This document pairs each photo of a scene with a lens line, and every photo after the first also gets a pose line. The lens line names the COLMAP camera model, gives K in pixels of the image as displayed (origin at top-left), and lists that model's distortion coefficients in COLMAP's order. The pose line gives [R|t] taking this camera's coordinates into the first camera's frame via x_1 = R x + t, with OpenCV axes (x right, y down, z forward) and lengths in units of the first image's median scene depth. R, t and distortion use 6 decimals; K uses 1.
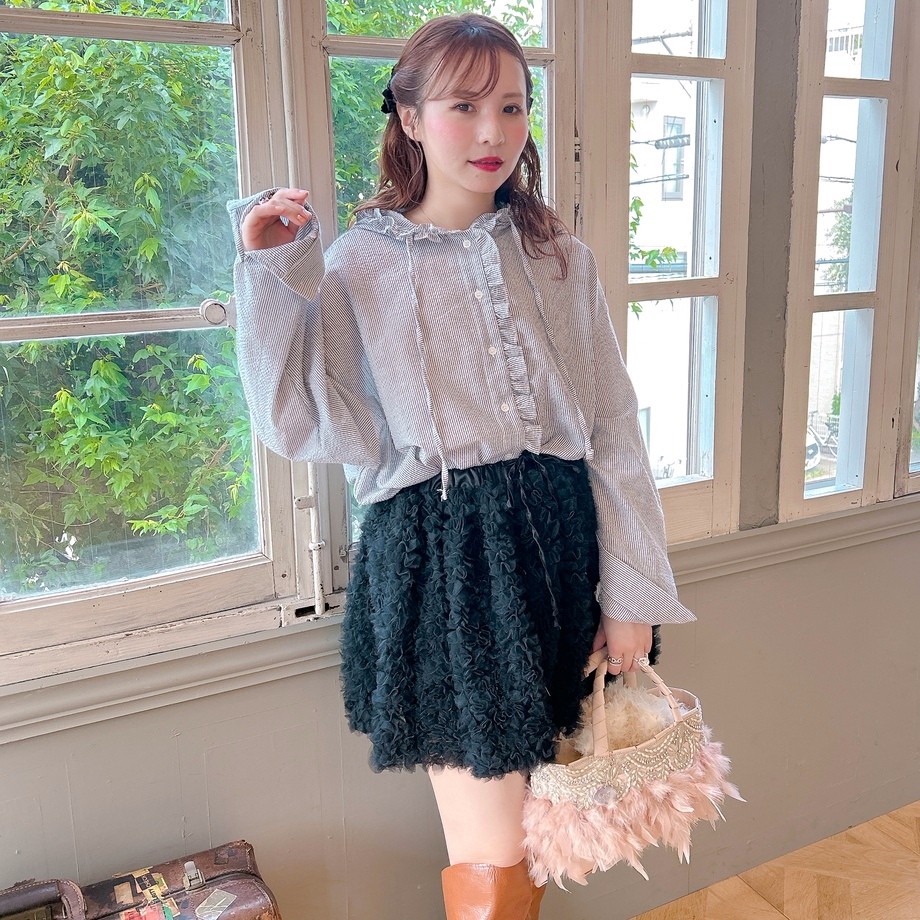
lens RADIAL K [[1013.8, 0, 500.0], [0, 1013.8, 422.5], [0, 0, 1]] dist [0.013329, 0.003343]
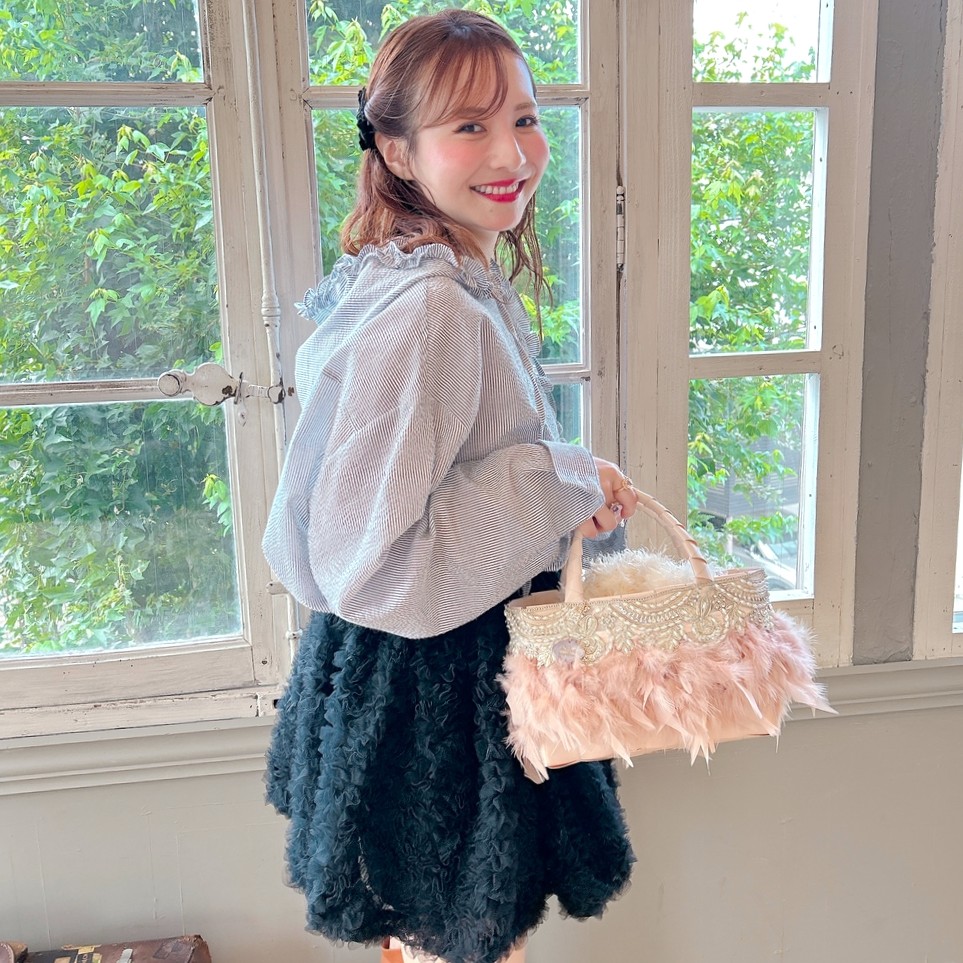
lens RADIAL K [[1010.3, 0, 492.6], [0, 1010.3, 471.1], [0, 0, 1]] dist [0.014235, -0.009755]
pose [[0.939512, 0.052318, -0.338497, 0.301866], [-0.056828, 0.998378, -0.003419, -0.036178], [0.337769, 0.022448, 0.940961, 0.186013]]
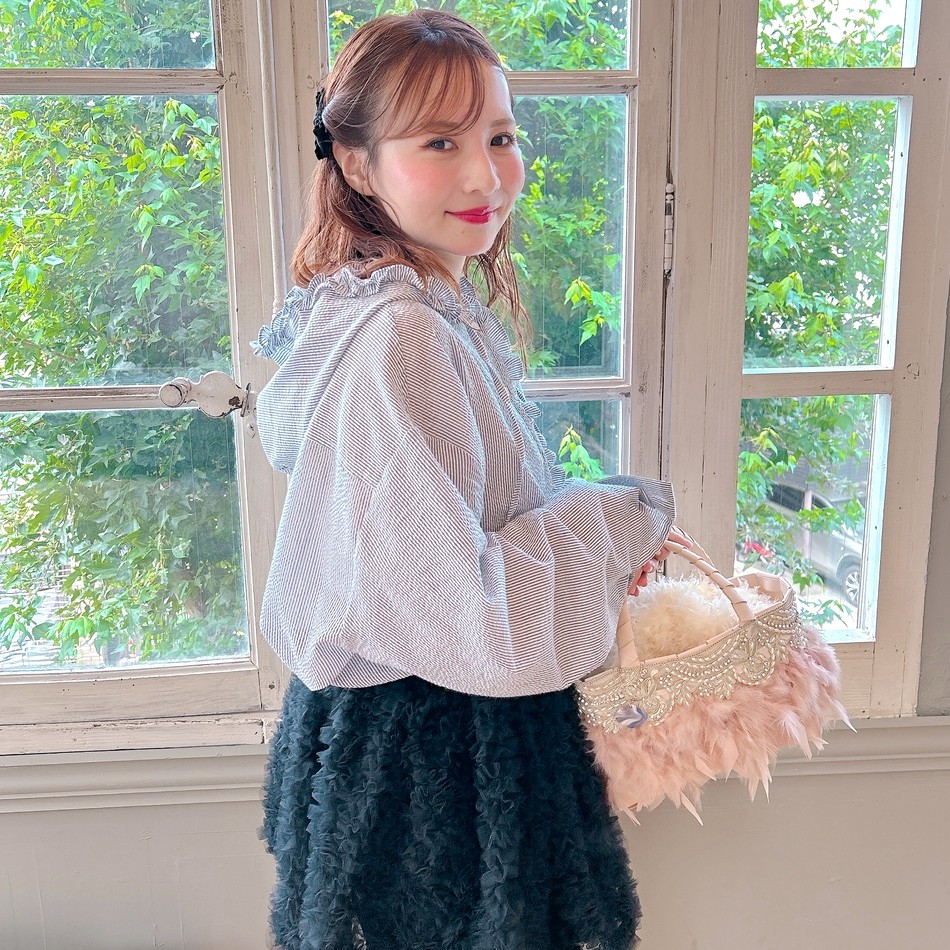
lens RADIAL K [[1009.4, 0, 487.4], [0, 1009.4, 453.7], [0, 0, 1]] dist [0.018386, -0.012262]
pose [[0.907559, 0.090626, -0.410030, 0.309673], [-0.087606, 0.995811, 0.026188, -0.093917], [0.410686, 0.012154, 0.911696, 0.272939]]
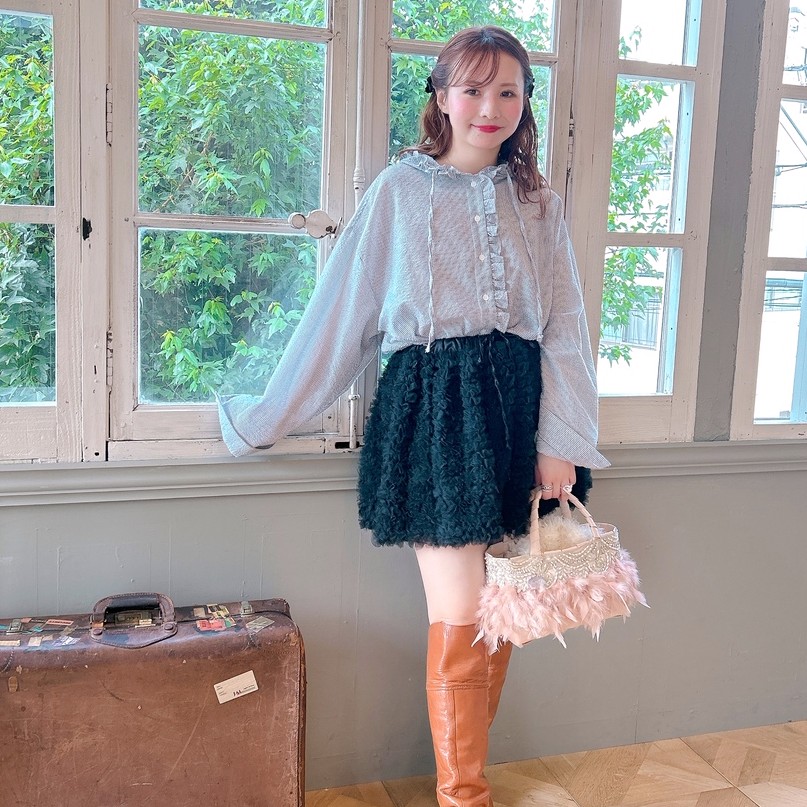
lens RADIAL K [[1015.2, 0, 422.7], [0, 1015.2, 372.4], [0, 0, 1]] dist [0.019346, -0.008598]
pose [[0.983878, 0.075267, -0.162231, 0.137861], [-0.086343, 0.994314, -0.062329, 0.168184], [0.156617, 0.075332, 0.984782, -0.363225]]
